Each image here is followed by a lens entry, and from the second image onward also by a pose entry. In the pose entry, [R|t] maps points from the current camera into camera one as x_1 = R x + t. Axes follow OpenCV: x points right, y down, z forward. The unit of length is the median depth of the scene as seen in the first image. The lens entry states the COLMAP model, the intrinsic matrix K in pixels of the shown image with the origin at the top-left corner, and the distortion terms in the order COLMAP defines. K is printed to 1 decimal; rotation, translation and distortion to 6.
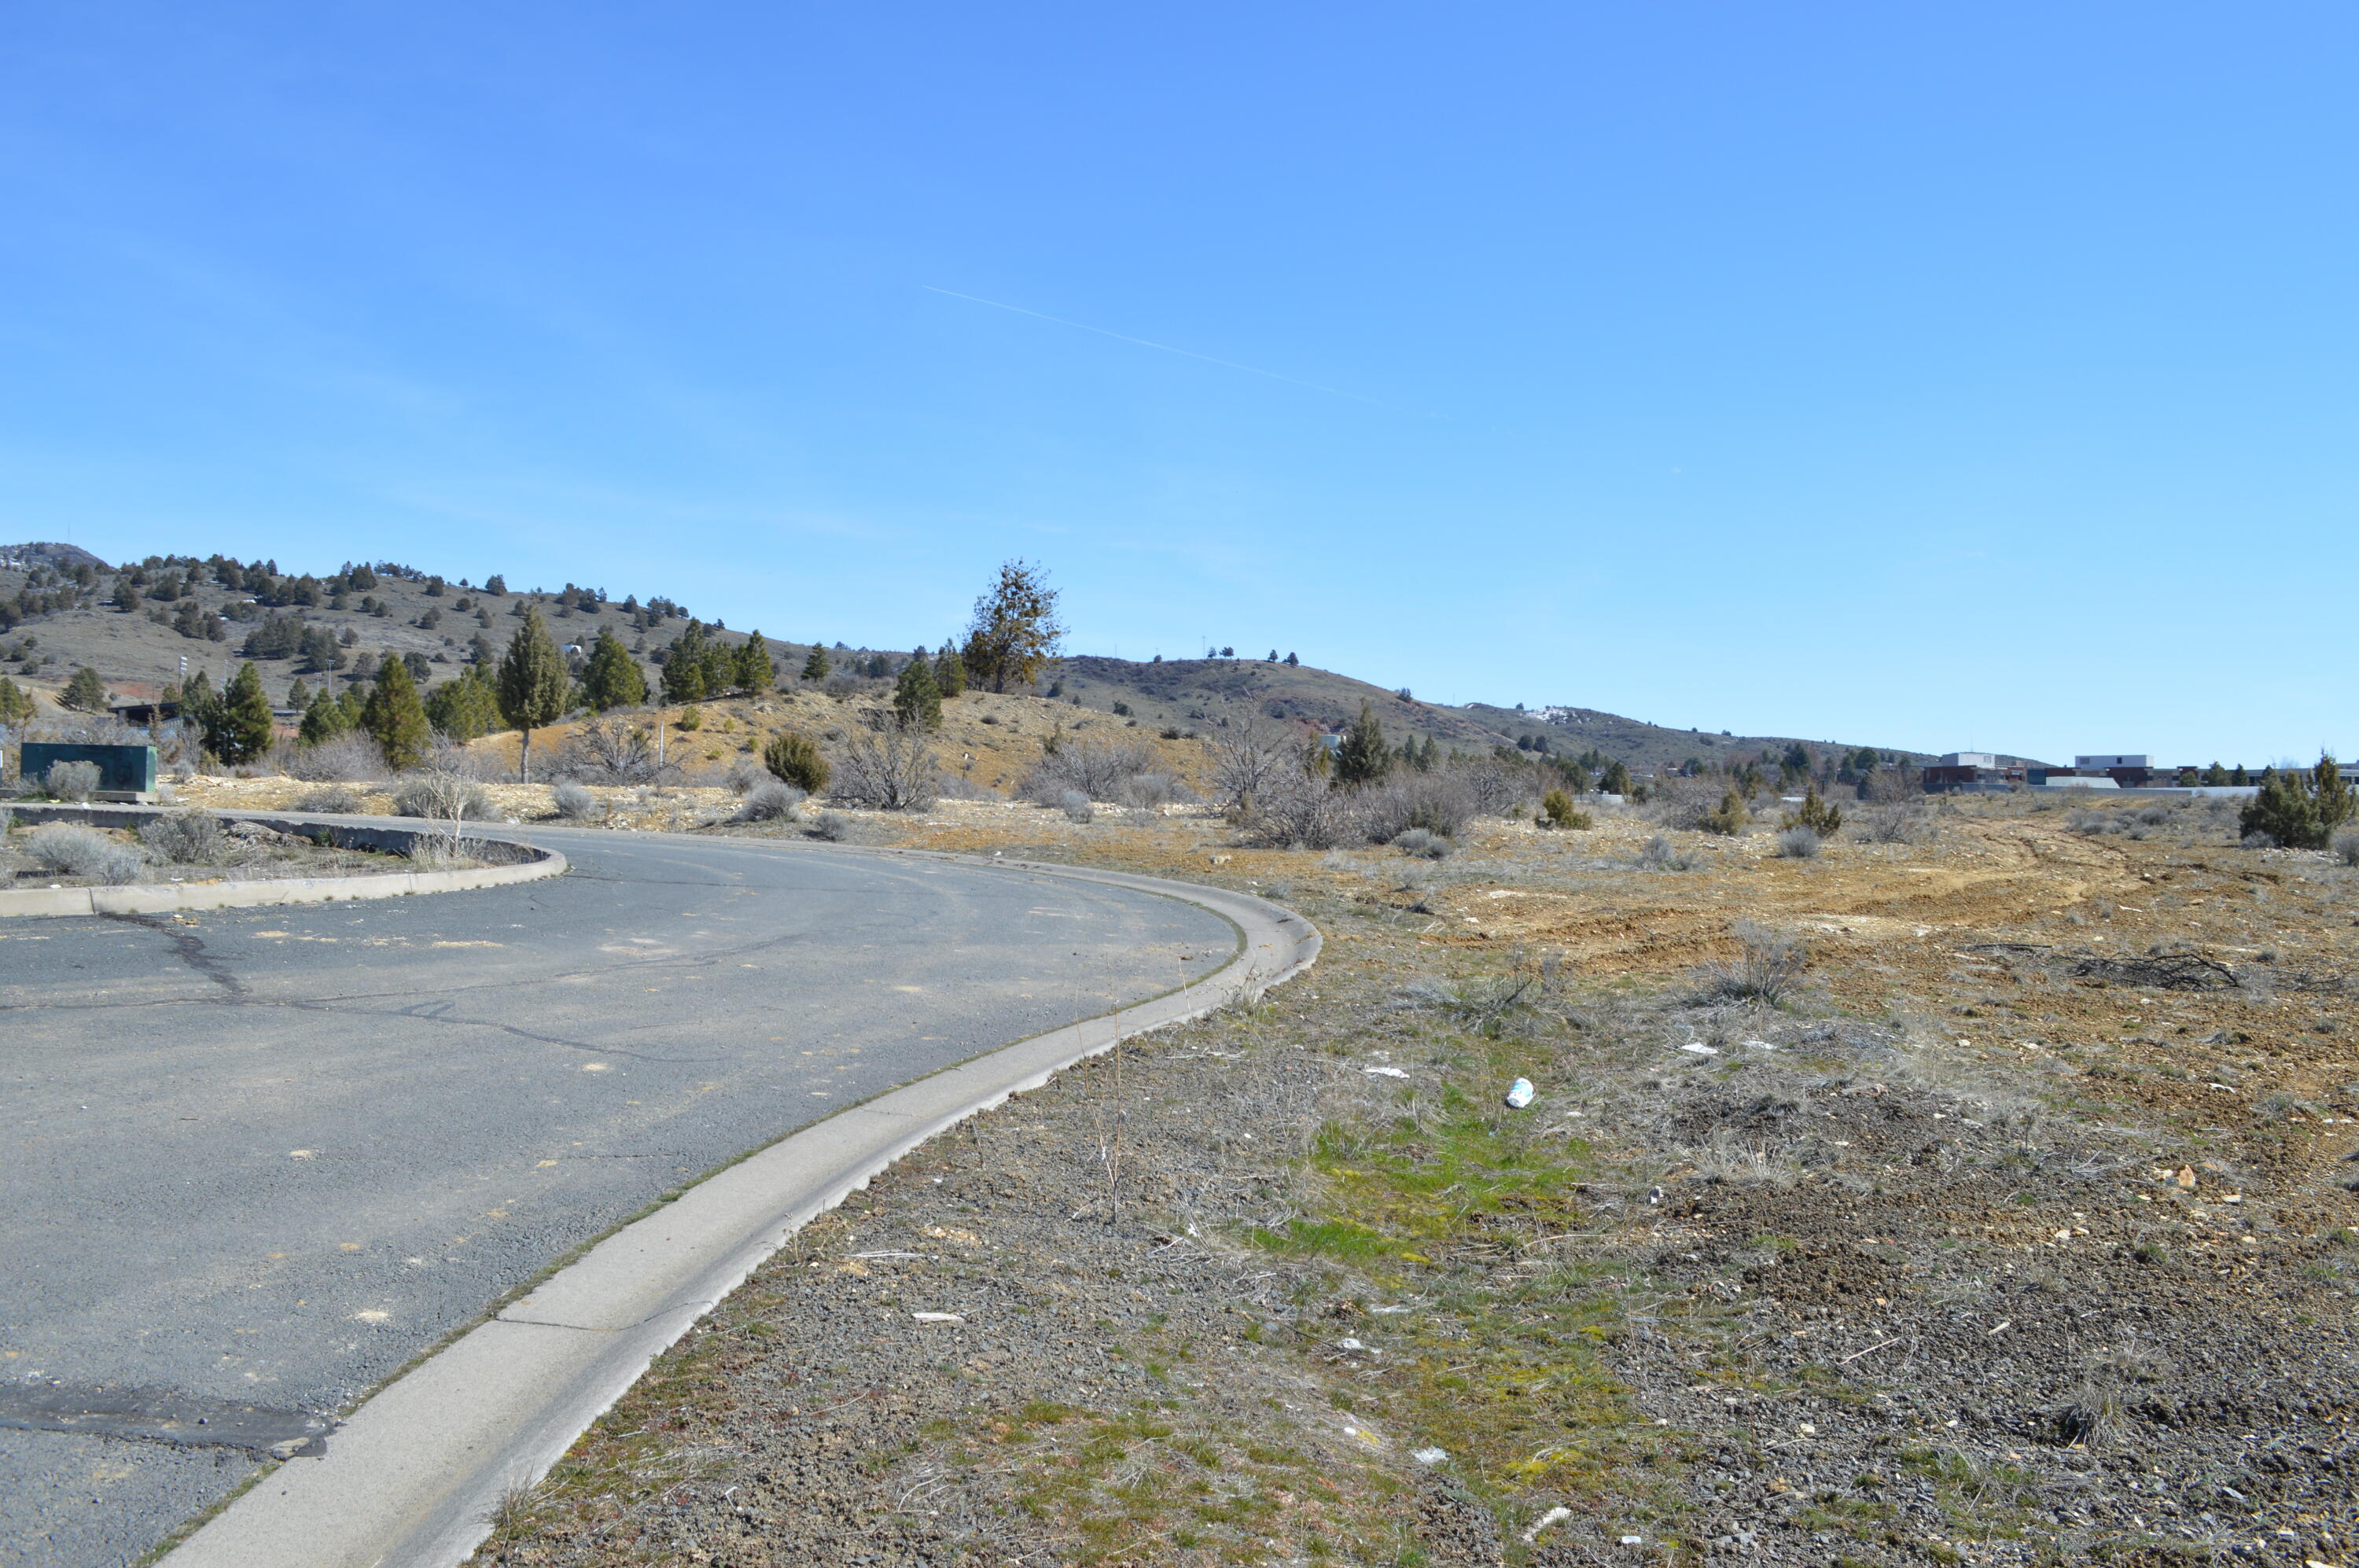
lens RADIAL K [[1889.4, 0, 1186.5], [0, 1889.4, 790.8], [0, 0, 1]] dist [-0.087089, 0.017646]
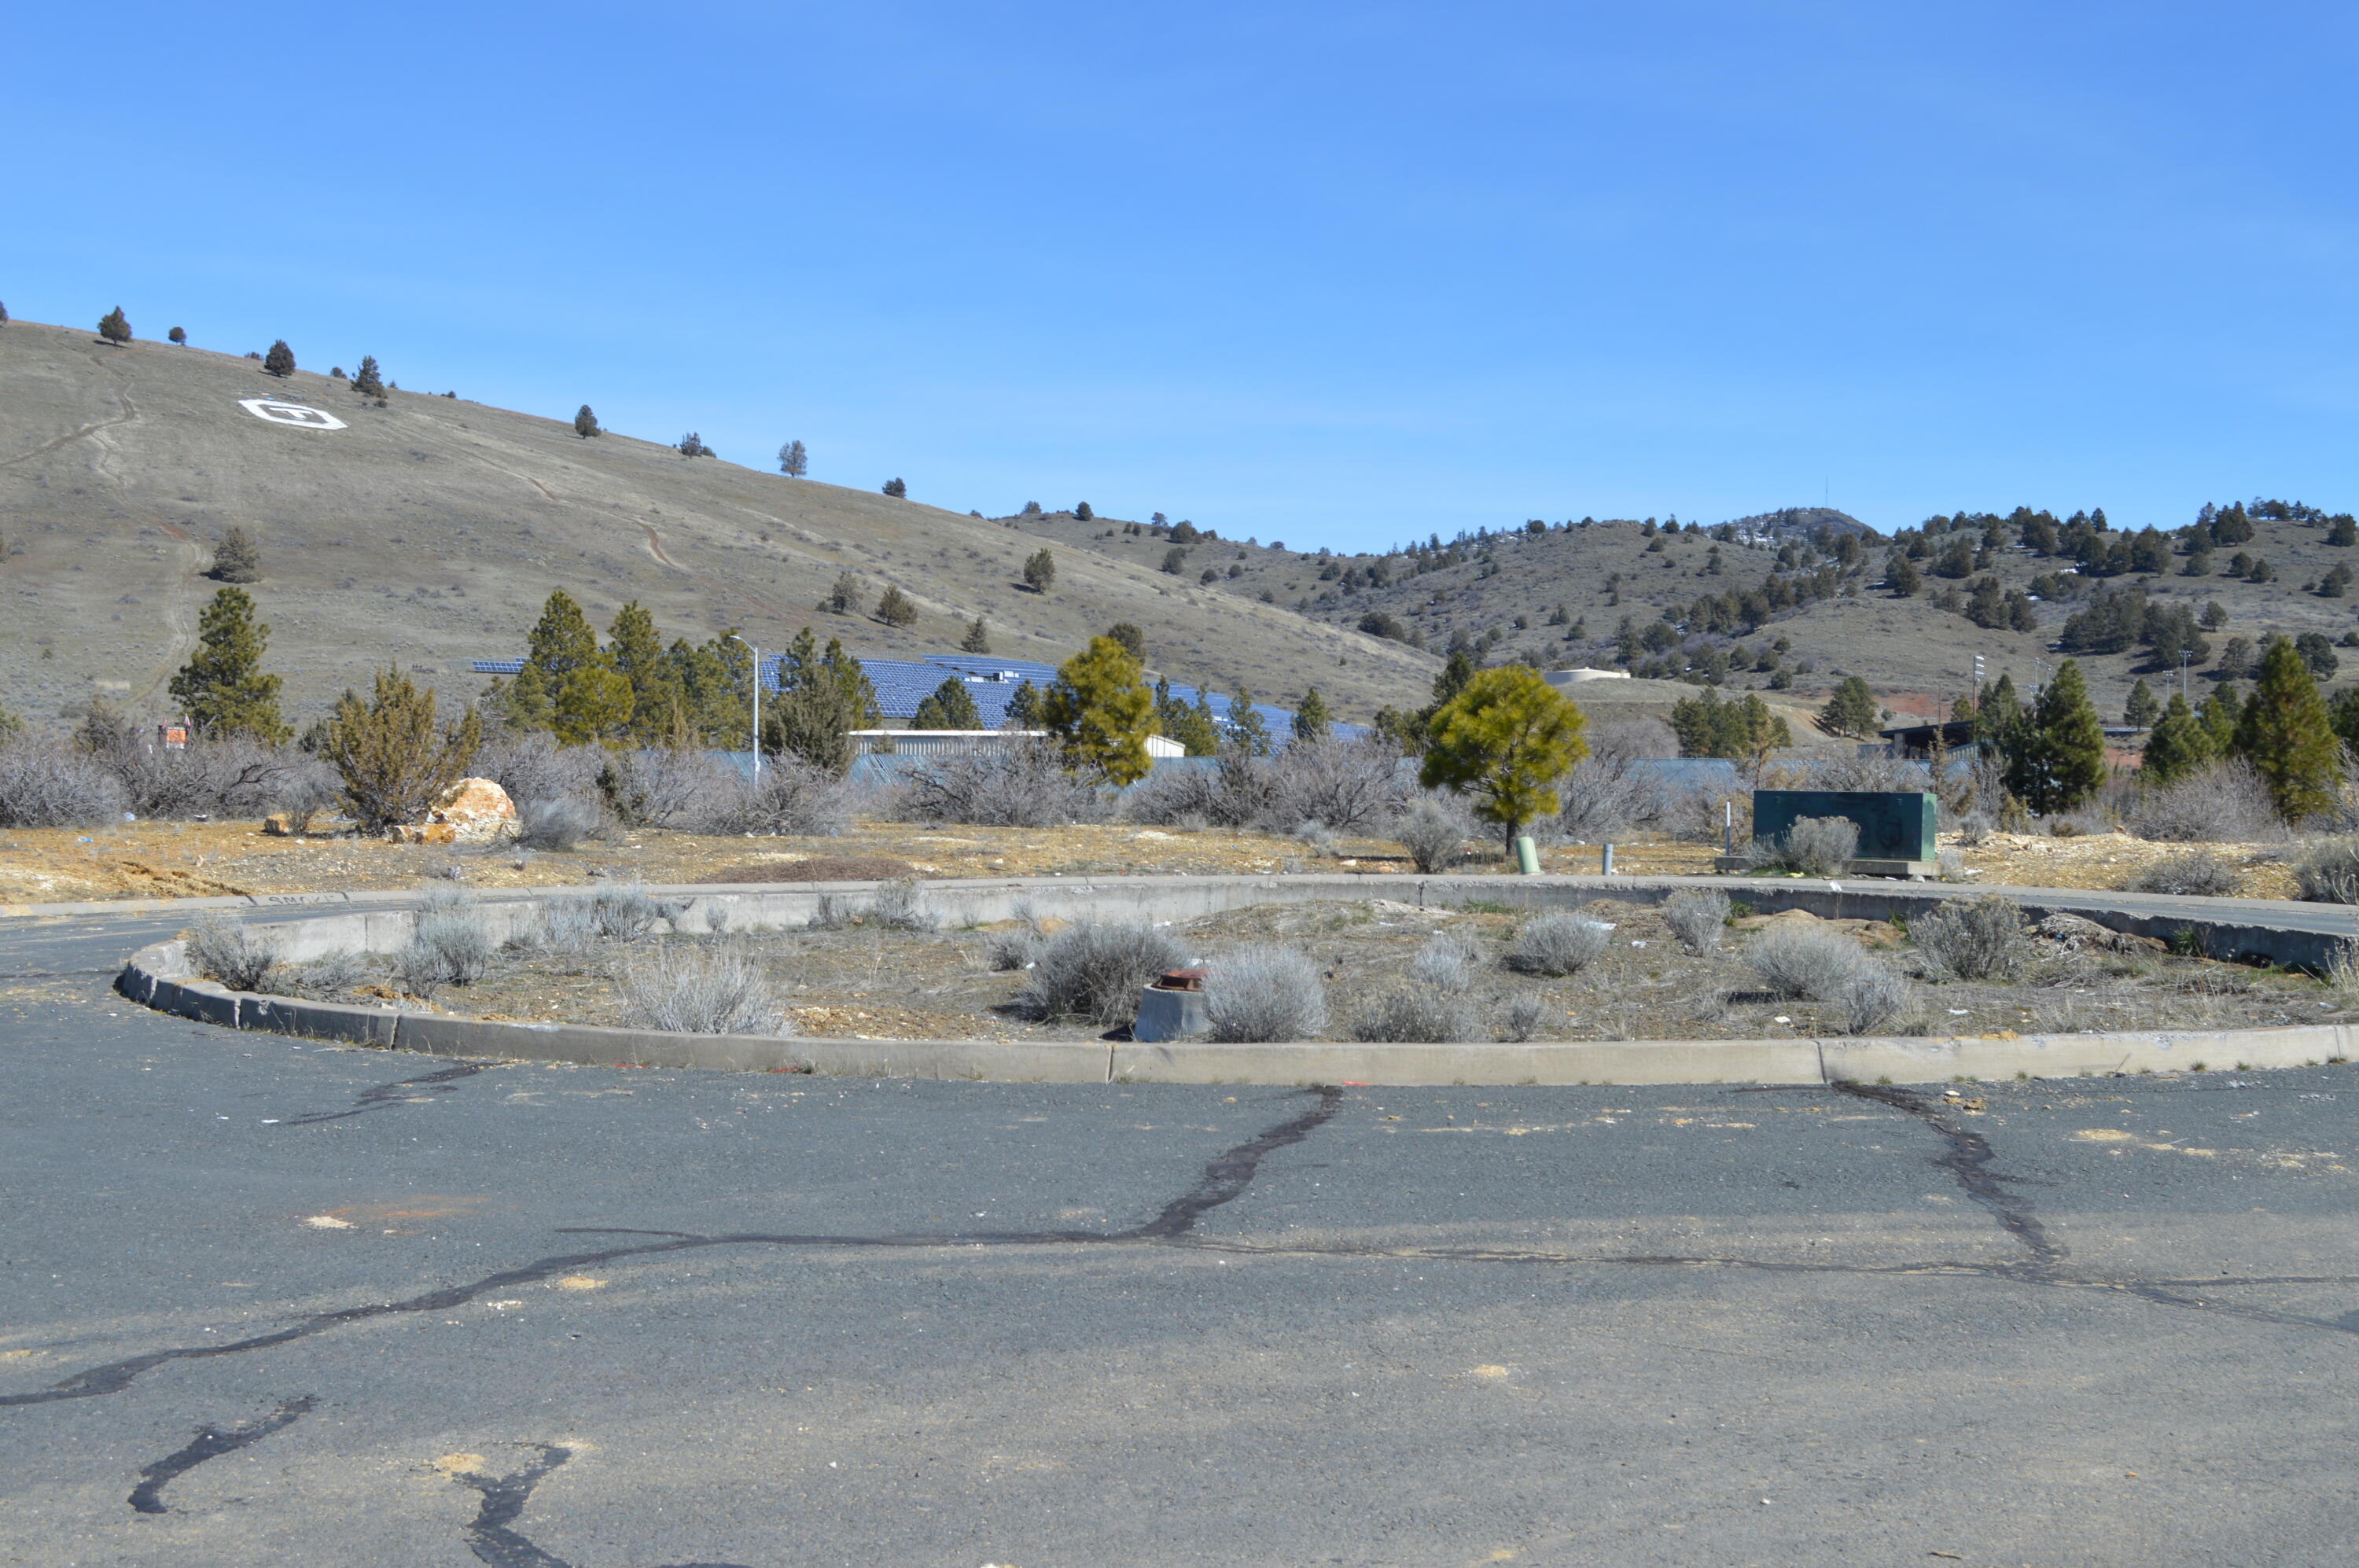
lens RADIAL K [[2868.7, 0, 1180.9], [0, 2868.7, 793.0], [0, 0, 1]] dist [-0.049344, 0.032660]
pose [[0.716865, -0.014873, -0.697053, -0.090562], [0.002473, 0.999820, -0.018790, -0.017118], [0.697207, 0.011746, 0.716773, 0.184762]]
